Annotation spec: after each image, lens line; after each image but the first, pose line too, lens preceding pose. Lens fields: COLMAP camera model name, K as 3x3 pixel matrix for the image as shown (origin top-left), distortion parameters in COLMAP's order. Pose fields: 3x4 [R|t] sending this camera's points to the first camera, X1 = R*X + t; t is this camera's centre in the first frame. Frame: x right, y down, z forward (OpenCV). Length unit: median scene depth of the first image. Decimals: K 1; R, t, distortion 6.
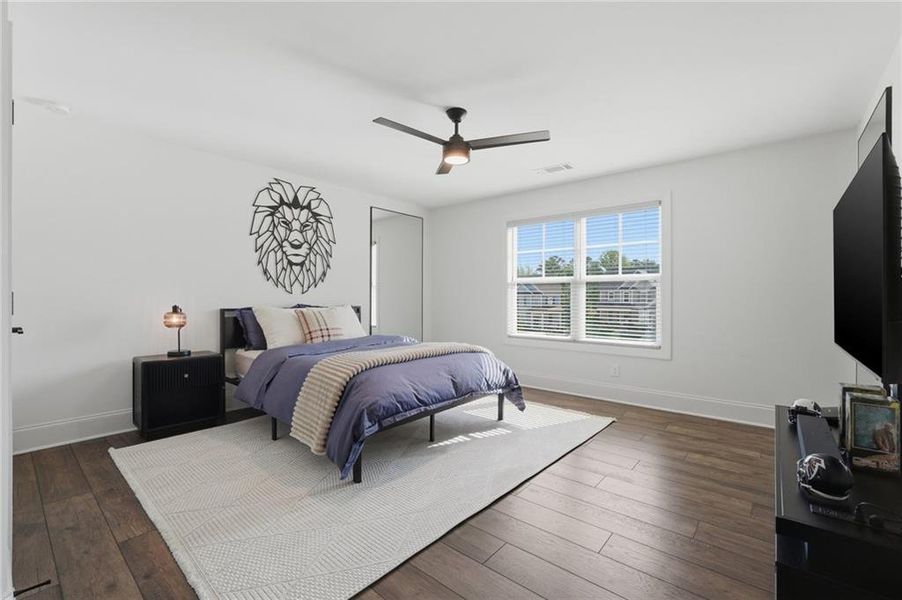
lens RADIAL K [[386.8, 0, 450.0], [0, 386.8, 302.1], [0, 0, 1]] dist [-0.012141, 0.002864]
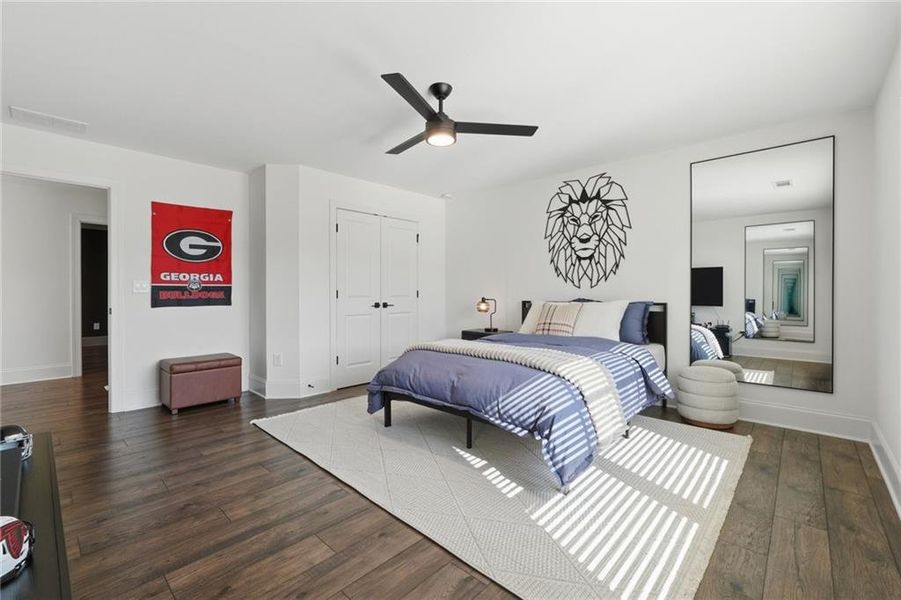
lens RADIAL K [[386.4, 0, 449.6], [0, 386.4, 292.4], [0, 0, 1]] dist [-0.012141, 0.002864]
pose [[-0.038201, -0.005205, -0.999257, 0.614143], [-0.013168, 0.999902, -0.004705, -0.001426], [0.999183, 0.012978, -0.038266, 0.699869]]
